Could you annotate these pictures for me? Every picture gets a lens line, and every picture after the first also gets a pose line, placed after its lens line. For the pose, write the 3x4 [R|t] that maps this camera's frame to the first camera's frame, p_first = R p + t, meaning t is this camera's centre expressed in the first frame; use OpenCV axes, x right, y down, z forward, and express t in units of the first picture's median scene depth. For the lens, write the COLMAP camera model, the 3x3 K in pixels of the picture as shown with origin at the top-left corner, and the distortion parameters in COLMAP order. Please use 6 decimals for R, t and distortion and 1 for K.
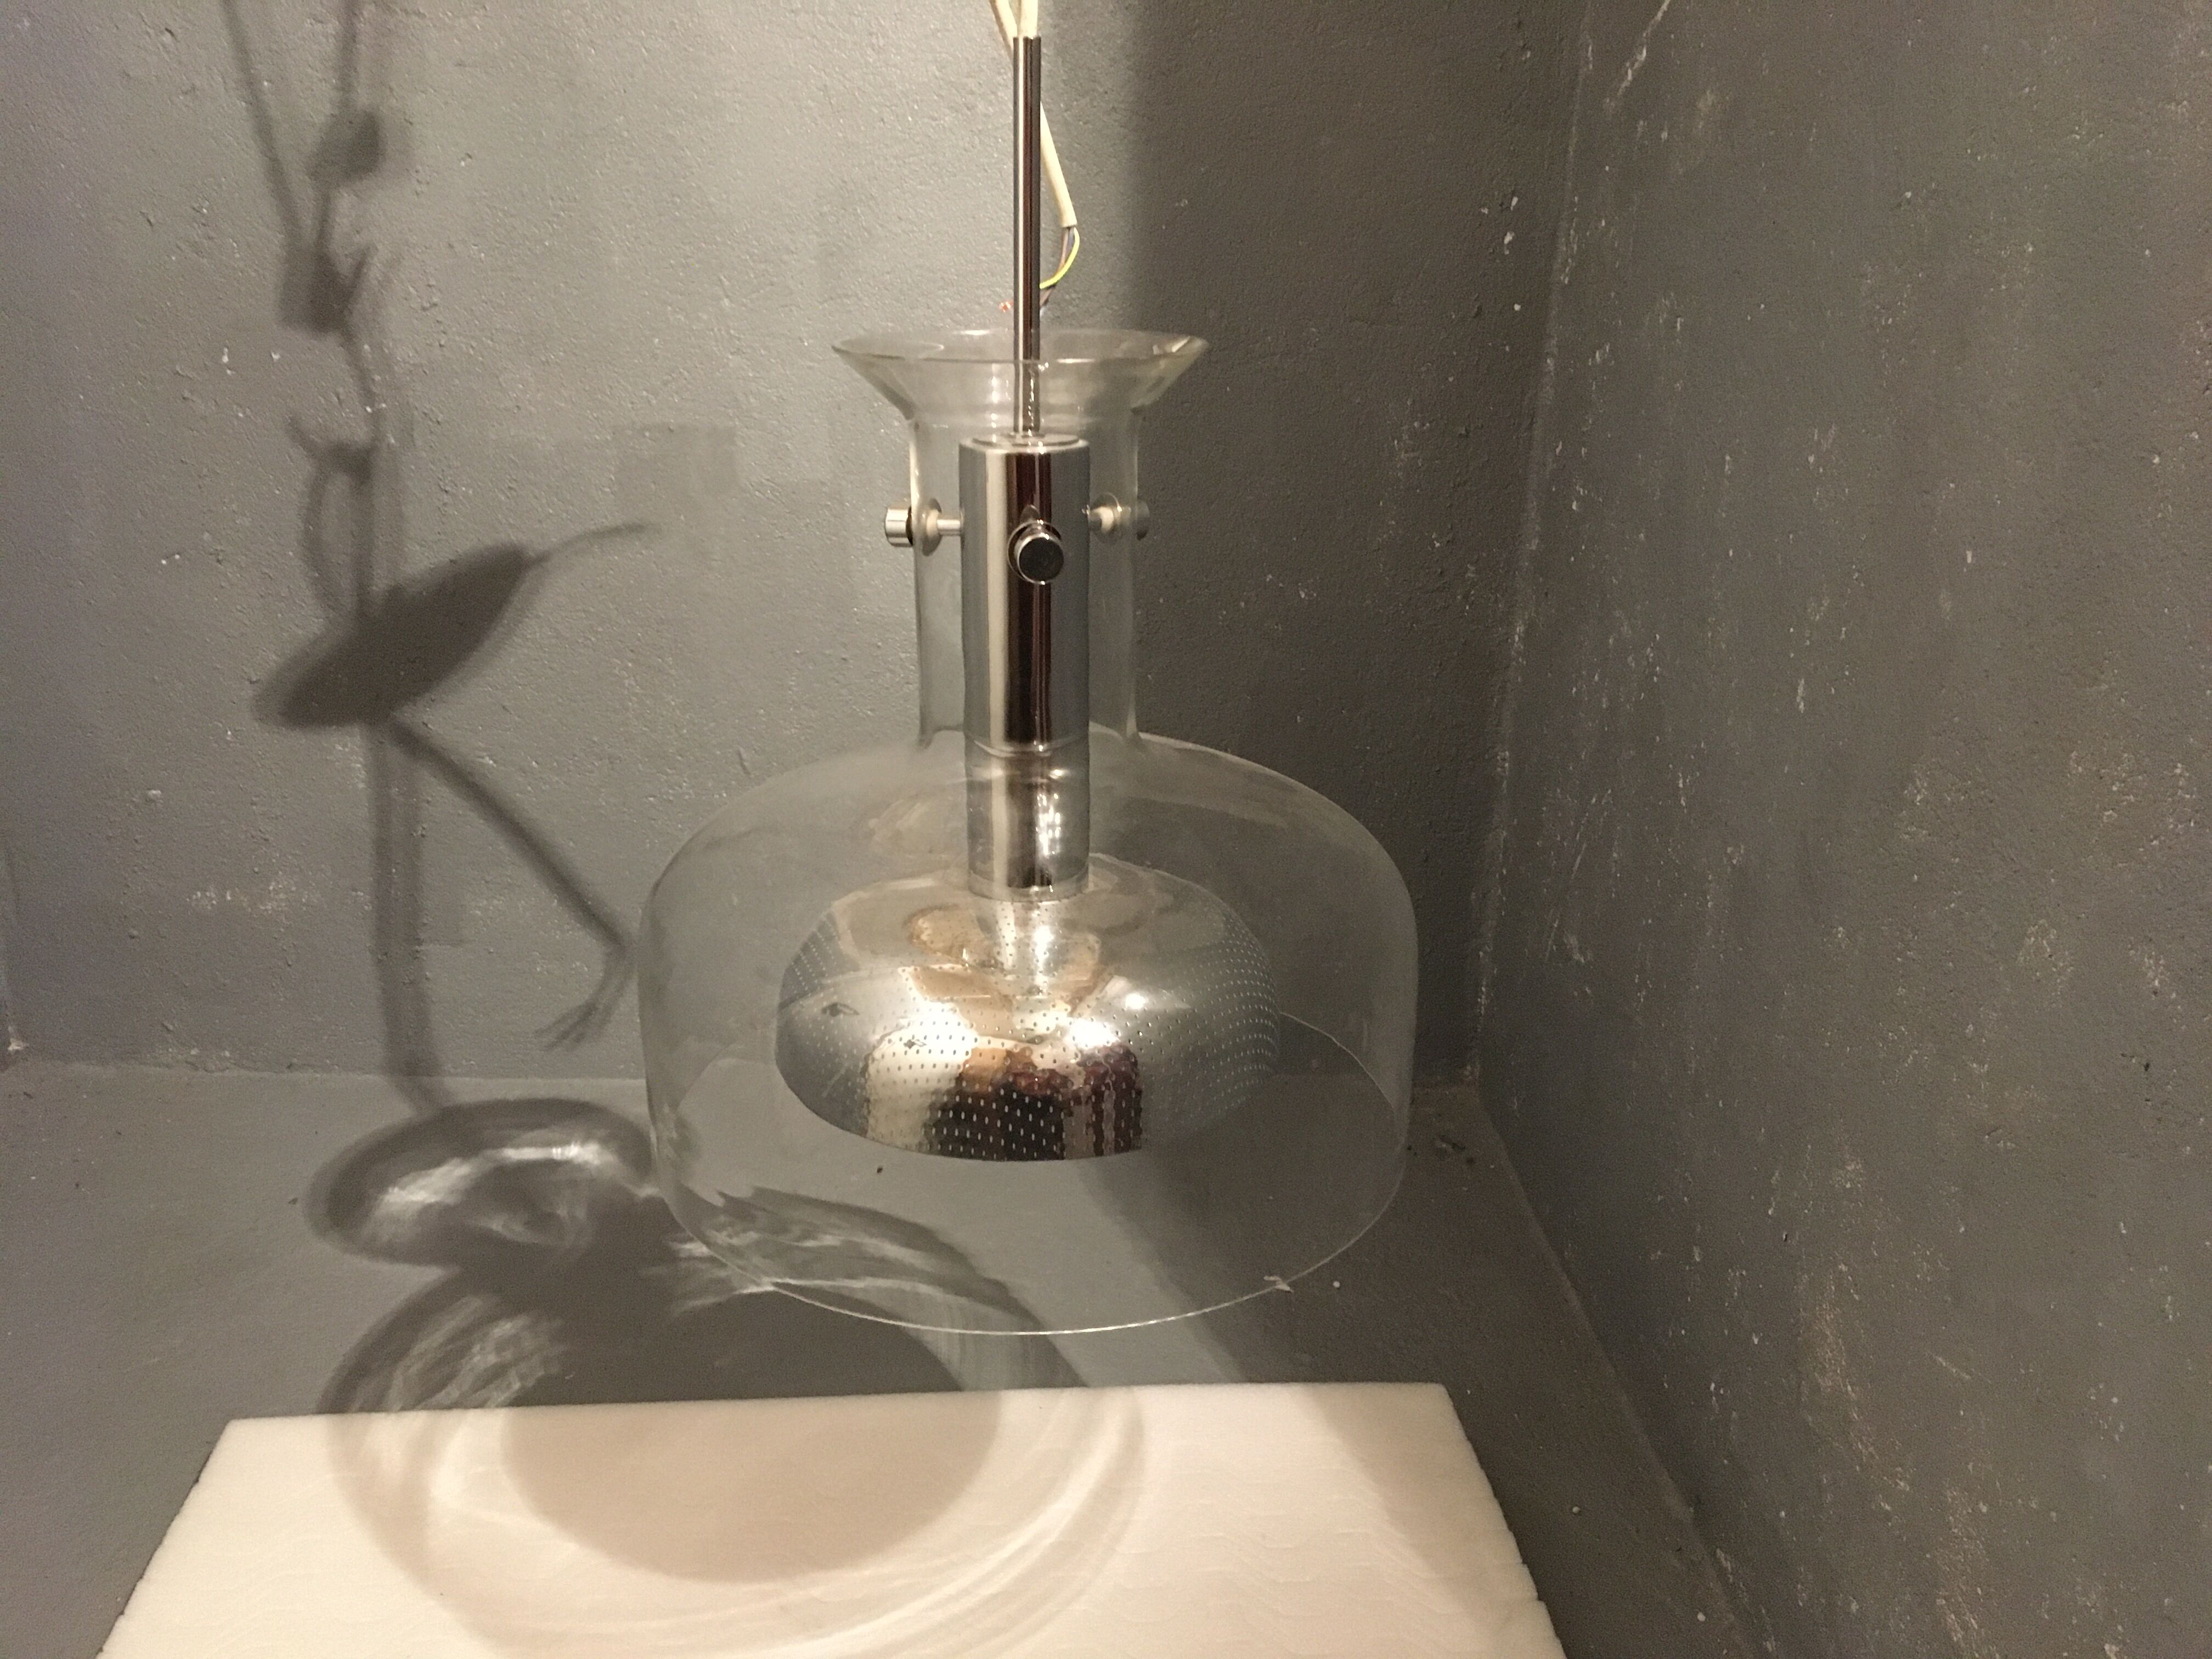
lens RADIAL K [[1845.3, 0, 1114.6], [0, 1845.3, 875.1], [0, 0, 1]] dist [0.054292, -0.115691]
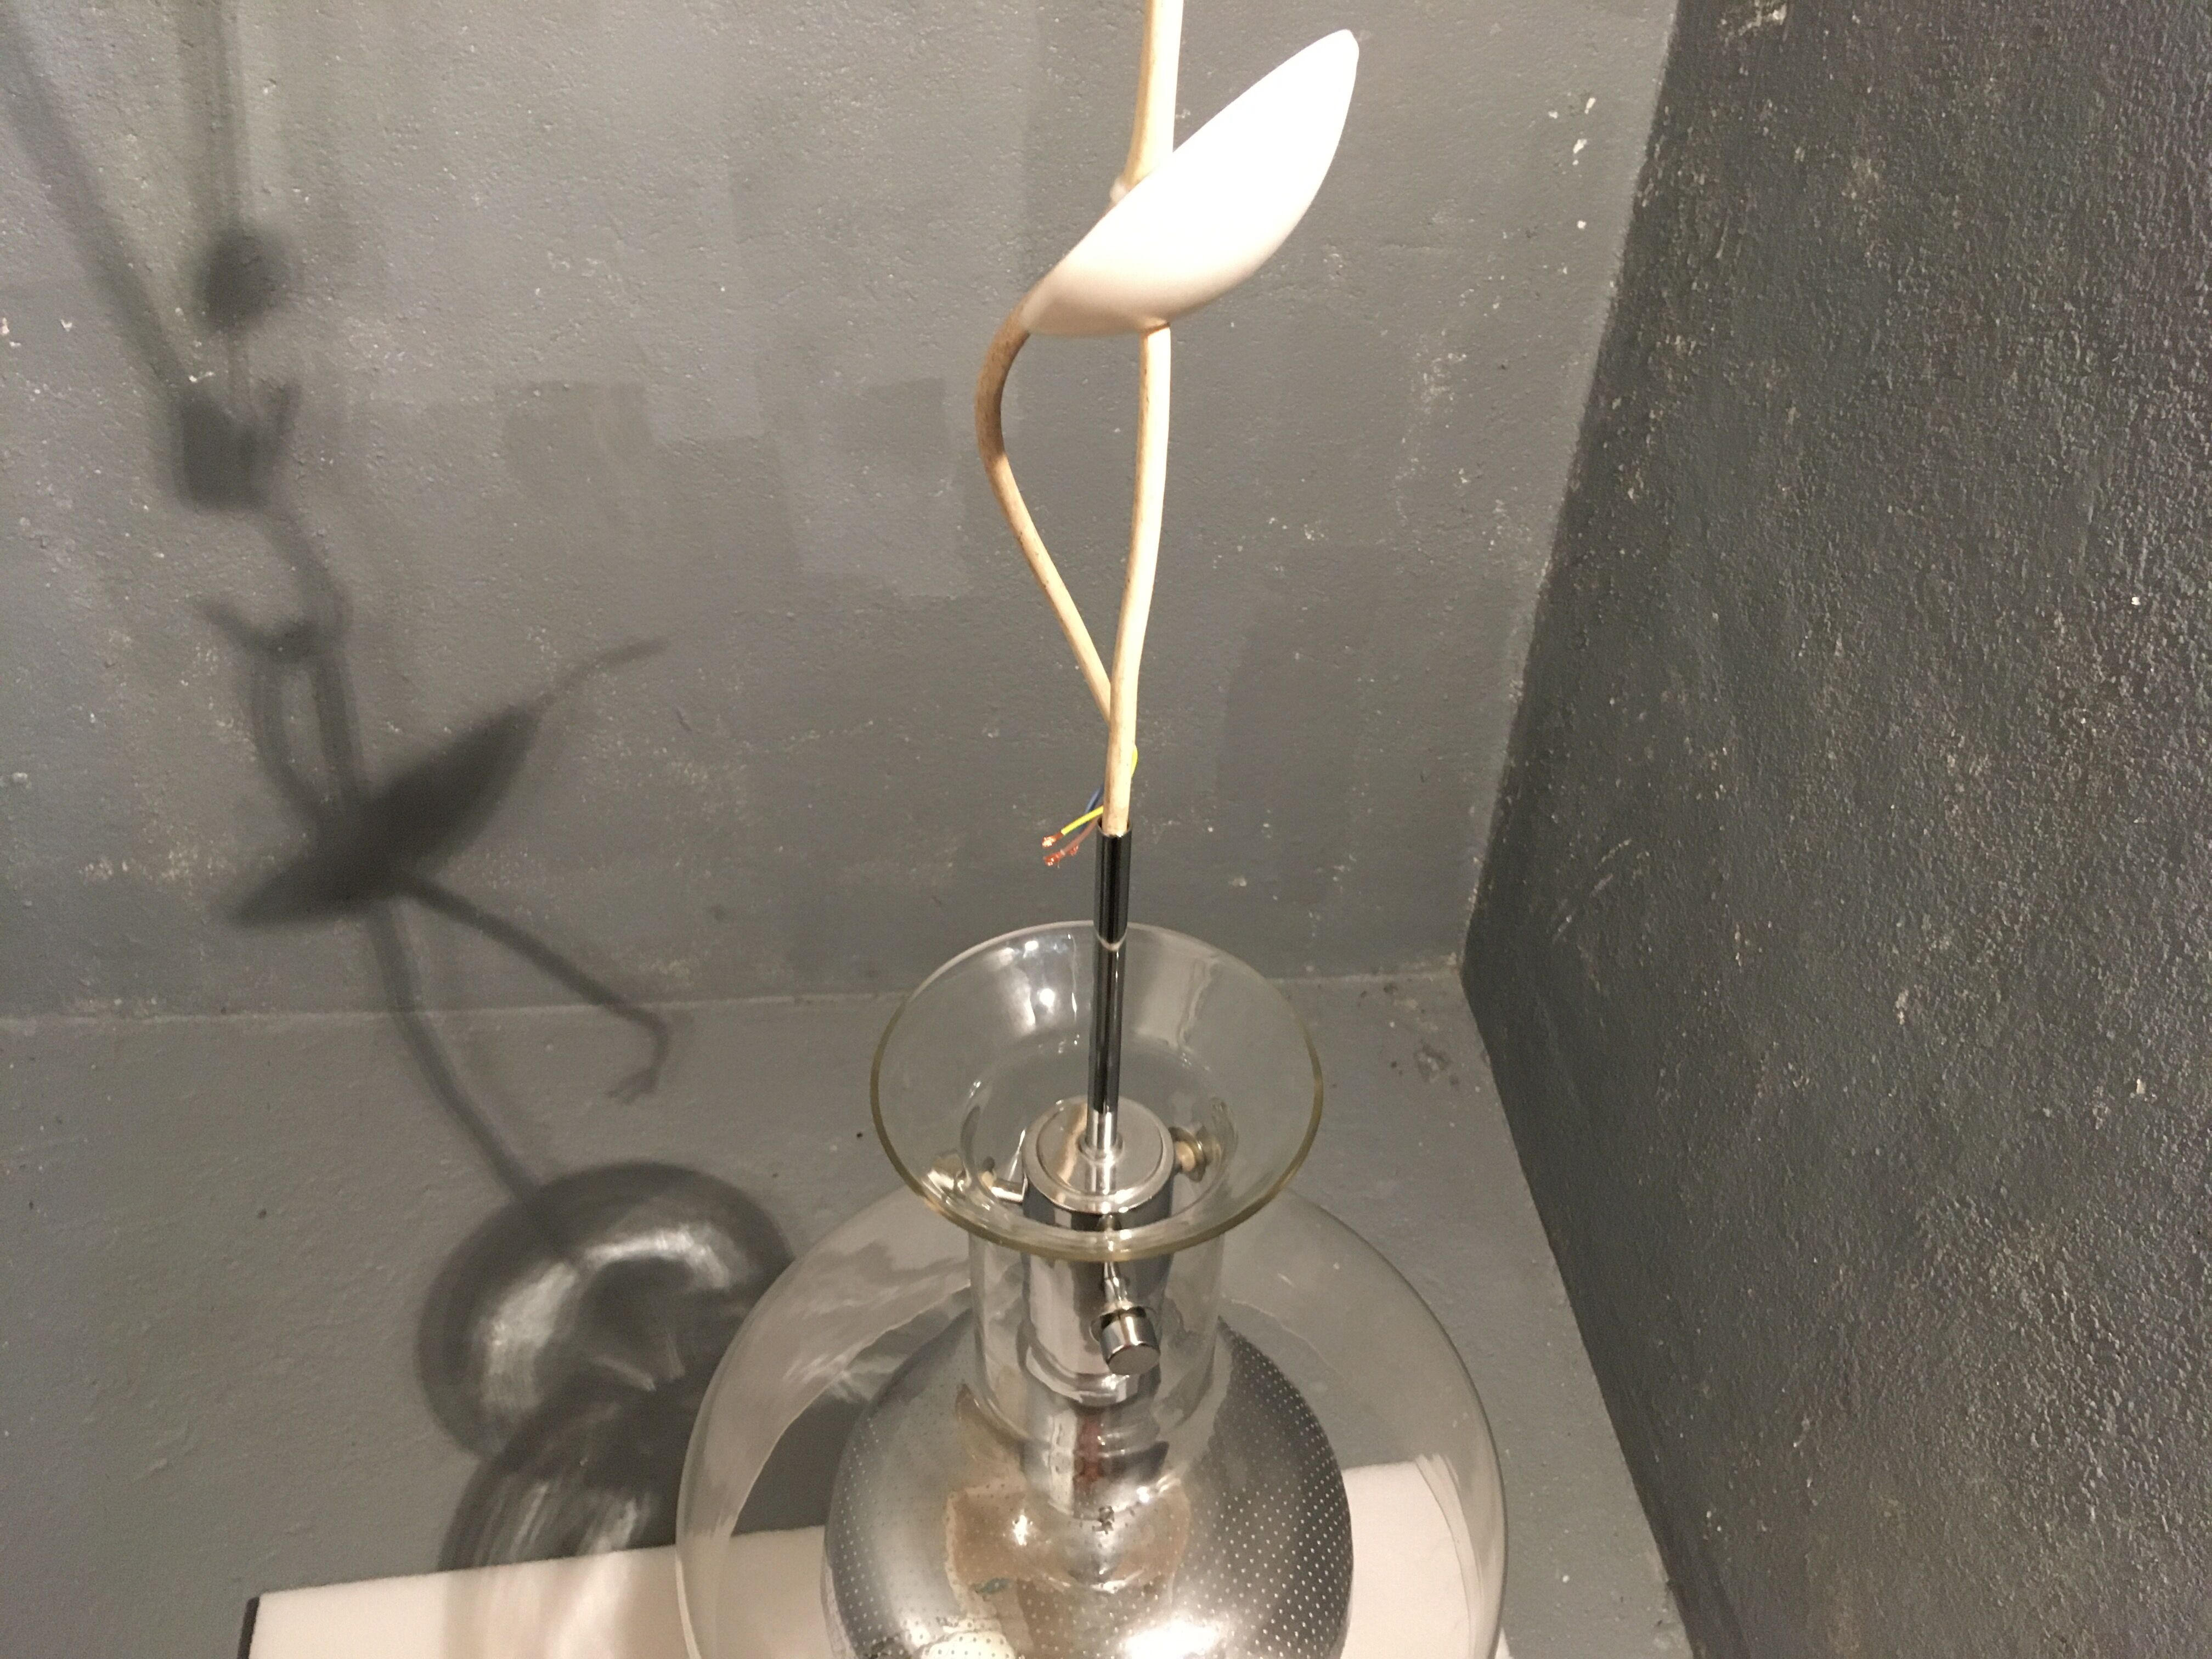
lens RADIAL K [[1845.3, 0, 1108.1], [0, 1845.3, 850.3], [0, 0, 1]] dist [0.054292, -0.115691]
pose [[0.998619, -0.024689, 0.046365, -0.041333], [0.006674, 0.935141, 0.354213, -0.352066], [-0.052103, -0.353414, 0.934015, 0.140835]]
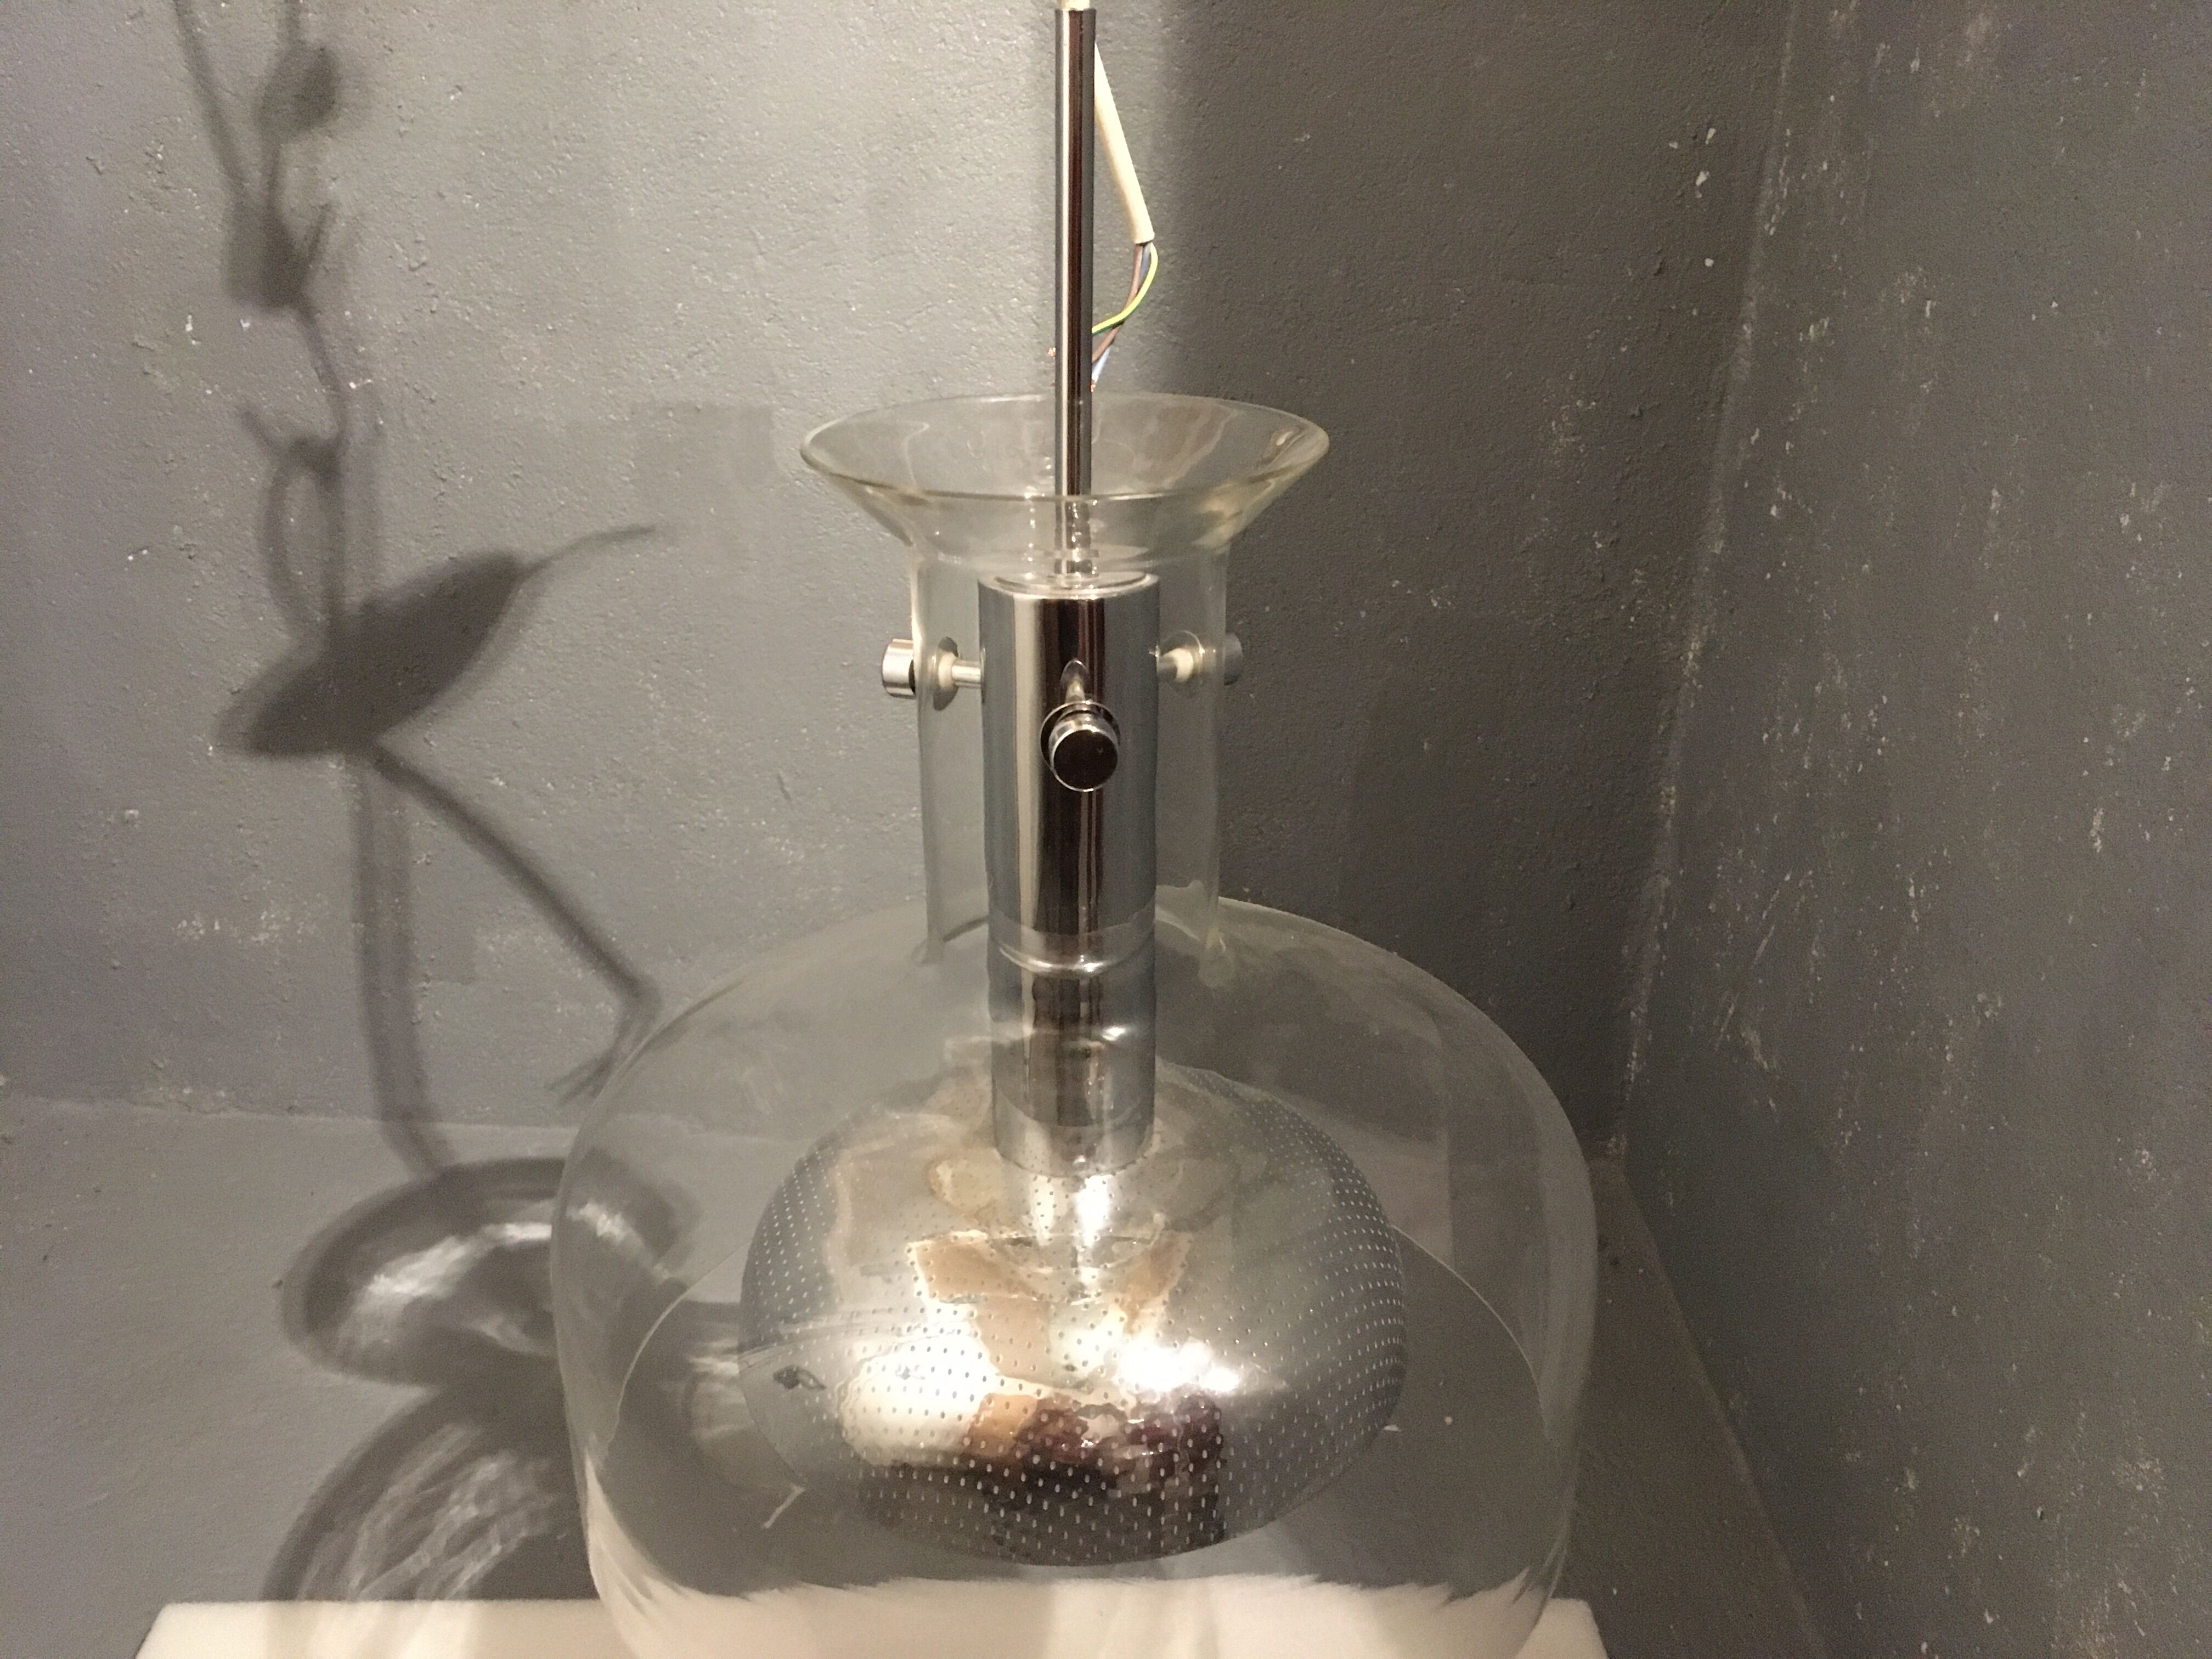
lens RADIAL K [[1845.3, 0, 1100.4], [0, 1845.3, 842.9], [0, 0, 1]] dist [0.054292, -0.115691]
pose [[0.997696, 0.020646, -0.064625, 0.006410], [-0.017210, 0.998431, 0.053286, -0.091559], [0.065623, -0.052051, 0.996486, 0.153054]]
